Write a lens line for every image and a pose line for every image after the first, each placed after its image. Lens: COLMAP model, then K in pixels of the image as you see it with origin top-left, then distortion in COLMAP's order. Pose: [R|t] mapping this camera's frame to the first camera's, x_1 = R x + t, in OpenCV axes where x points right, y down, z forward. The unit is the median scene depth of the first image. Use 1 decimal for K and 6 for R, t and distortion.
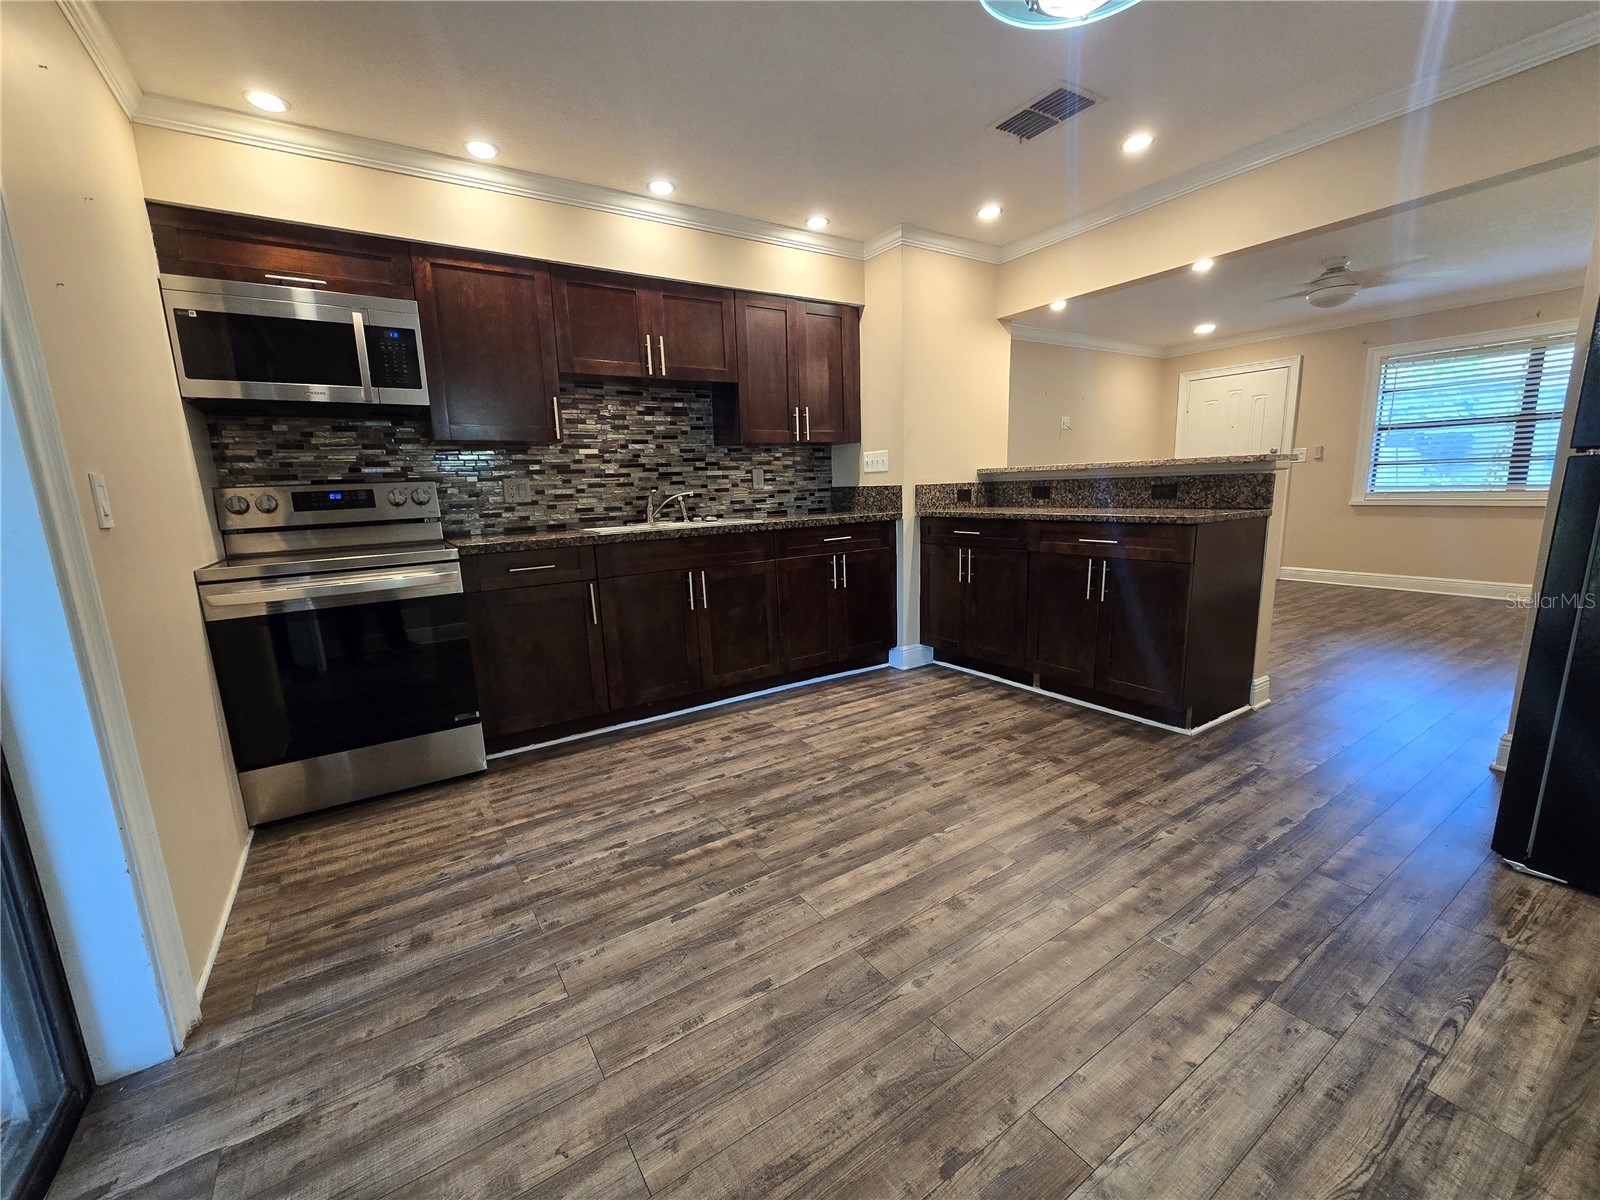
lens RADIAL K [[653.8, 0, 793.3], [0, 653.8, 606.8], [0, 0, 1]] dist [-0.003259, -0.000092]
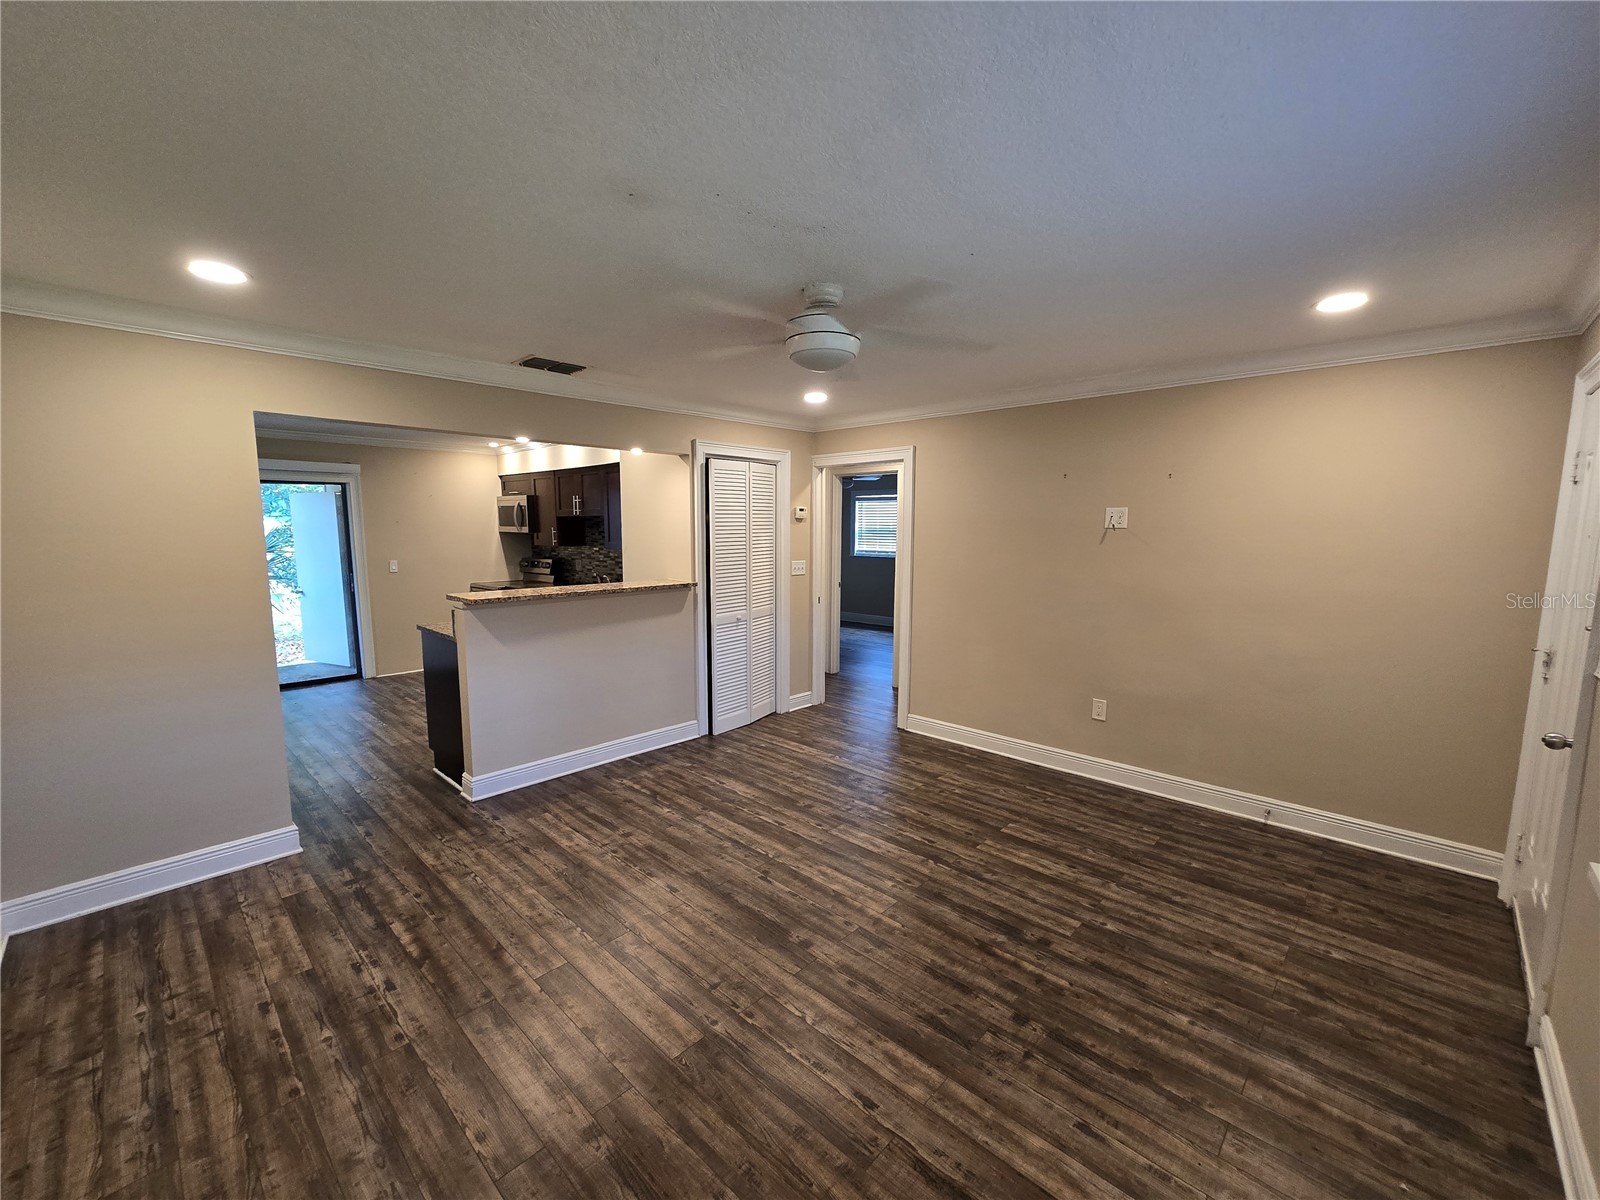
lens RADIAL K [[653.8, 0, 787.0], [0, 653.8, 599.5], [0, 0, 1]] dist [-0.003259, -0.000092]
pose [[0.227522, 0.144300, -0.963022, 1.790961], [-0.189031, 0.976692, 0.101688, -0.405043], [0.955249, 0.158905, 0.249496, 1.097379]]
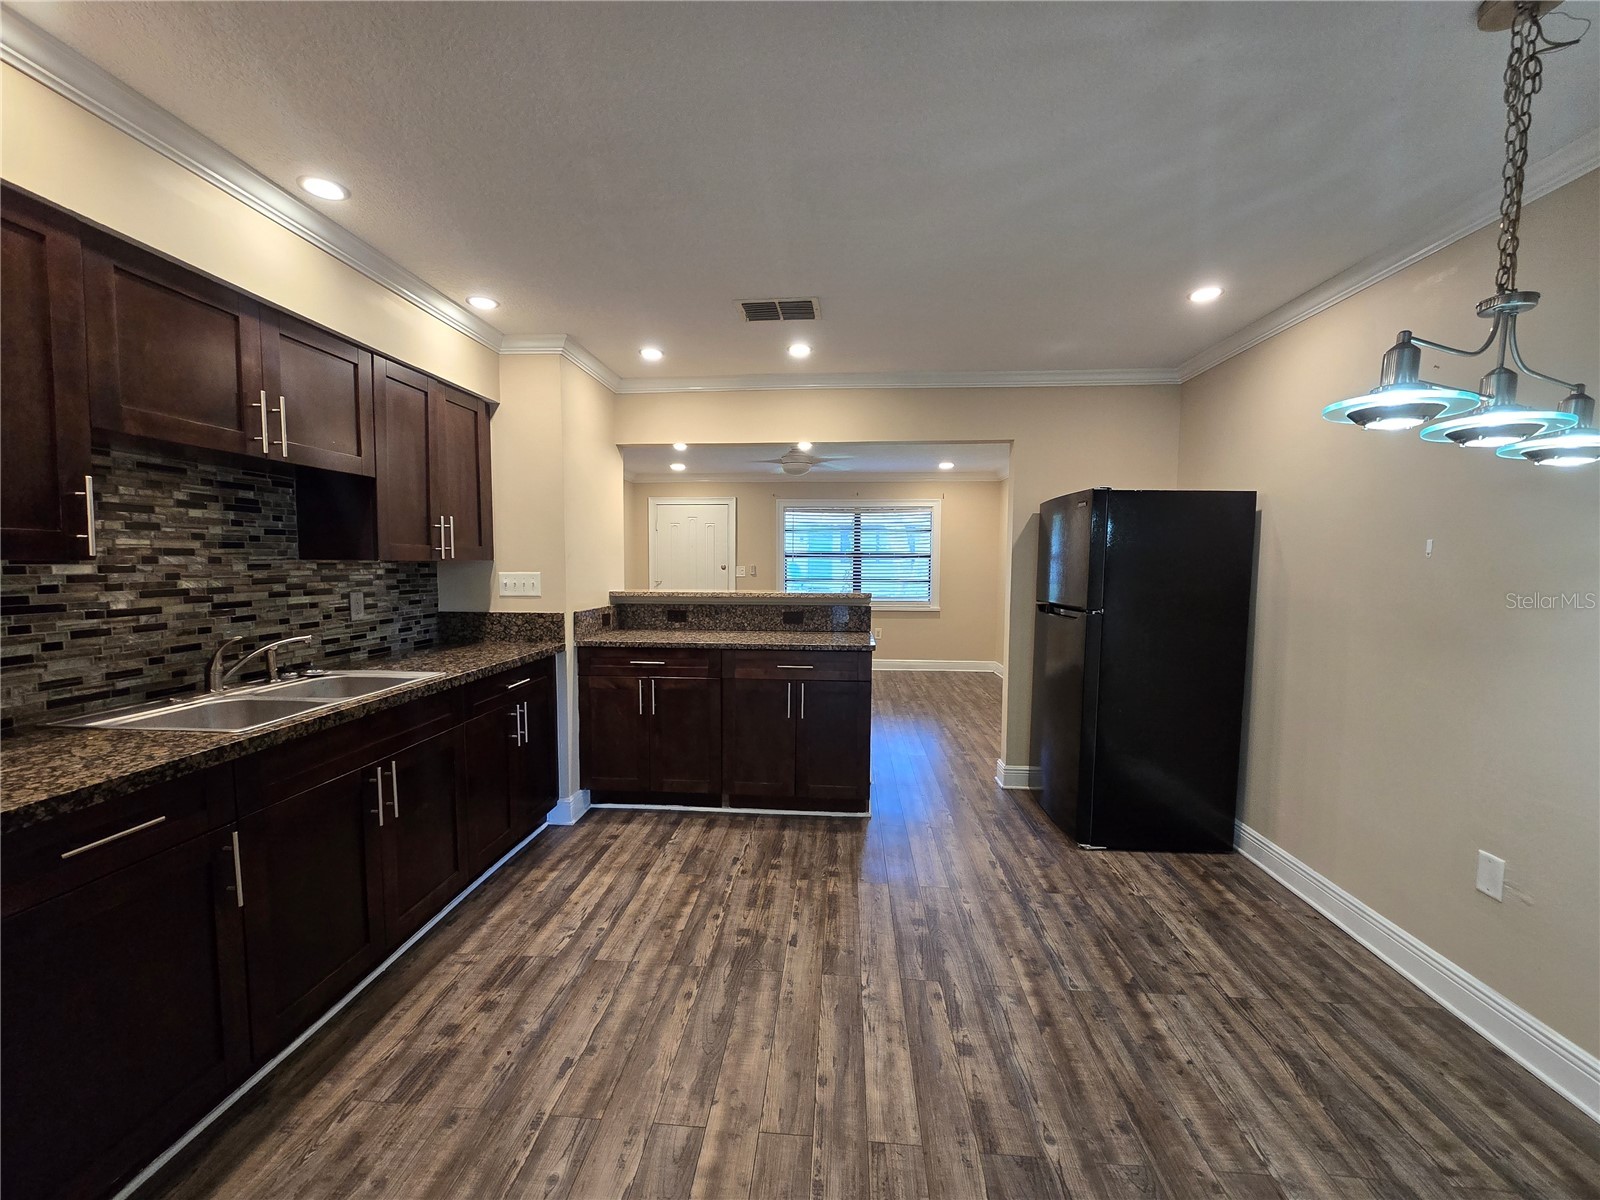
lens RADIAL K [[653.8, 0, 790.4], [0, 653.8, 608.0], [0, 0, 1]] dist [-0.003259, -0.000092]
pose [[0.609096, -0.018521, 0.792880, -0.381793], [0.119401, 0.990474, -0.068588, -0.106455], [-0.784057, 0.136447, 0.605505, 0.253844]]
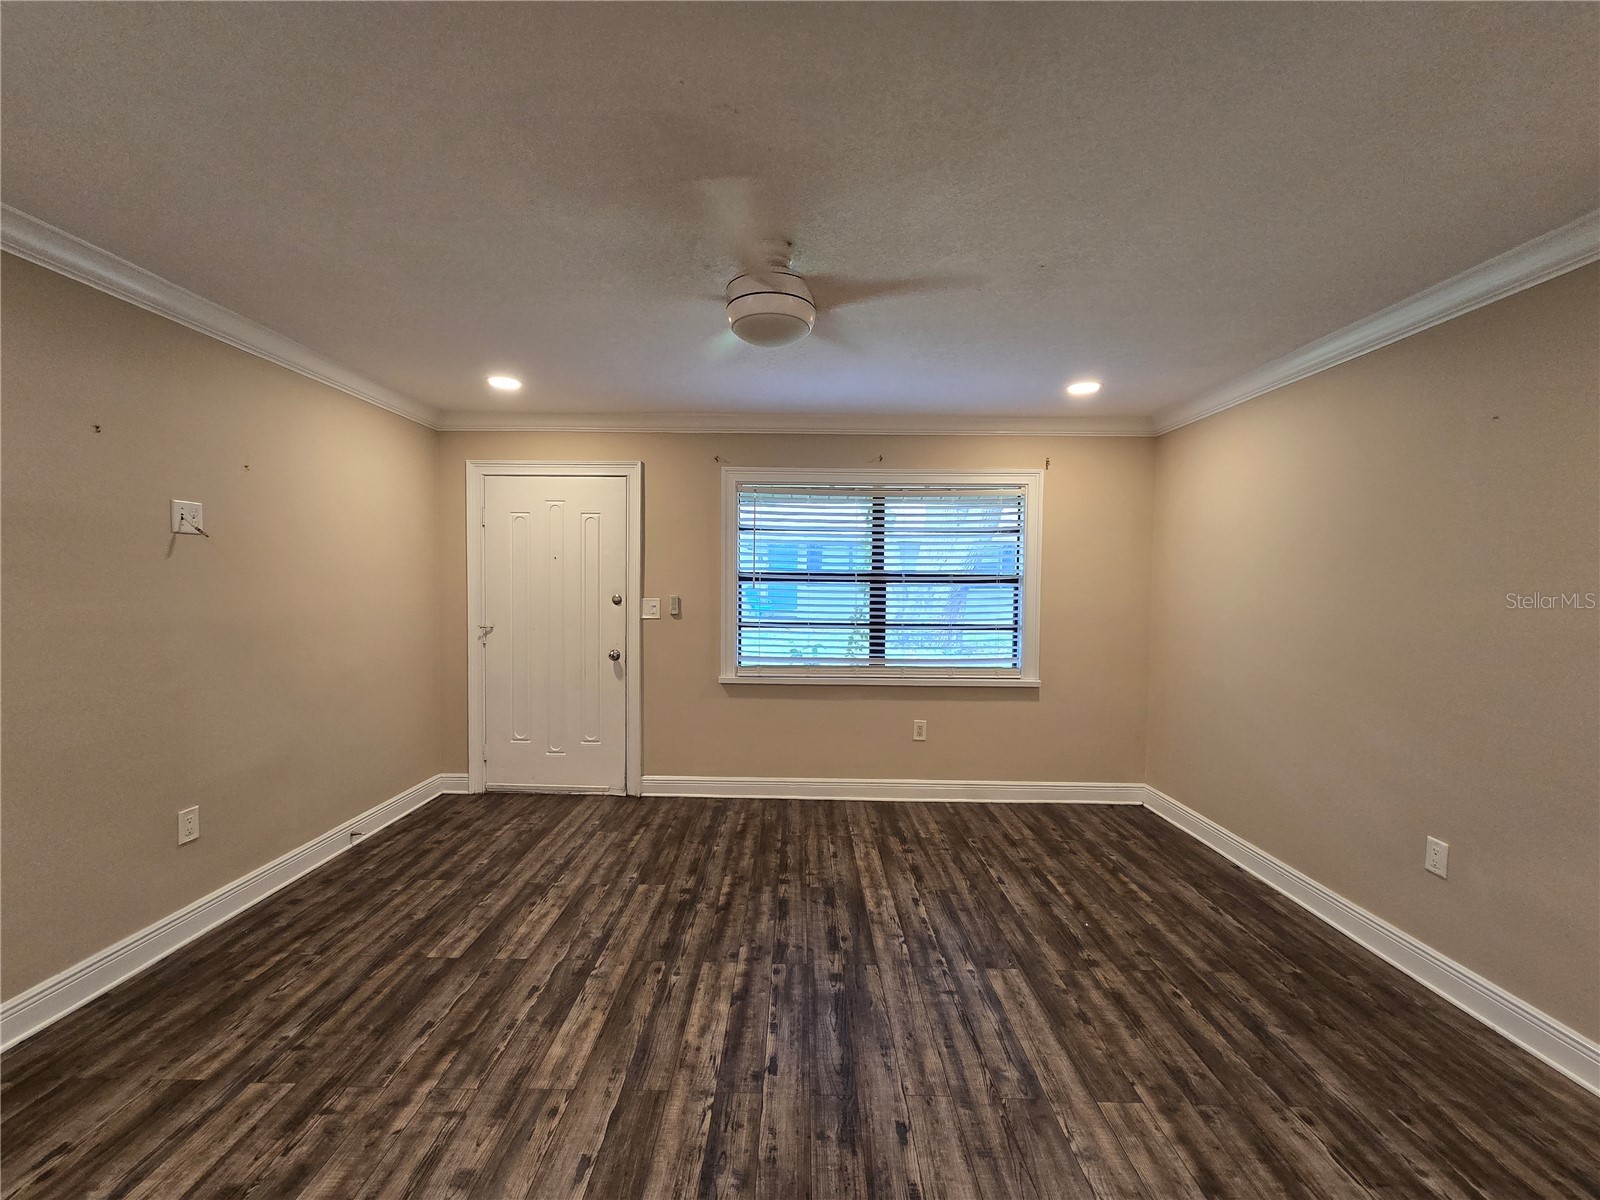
lens RADIAL K [[653.8, 0, 798.8], [0, 653.8, 592.6], [0, 0, 1]] dist [-0.003259, -0.000092]
pose [[0.544246, 0.028437, 0.838444, 0.559841], [0.124425, 0.985636, -0.114195, -0.284912], [-0.829648, 0.166474, 0.532890, 0.963151]]
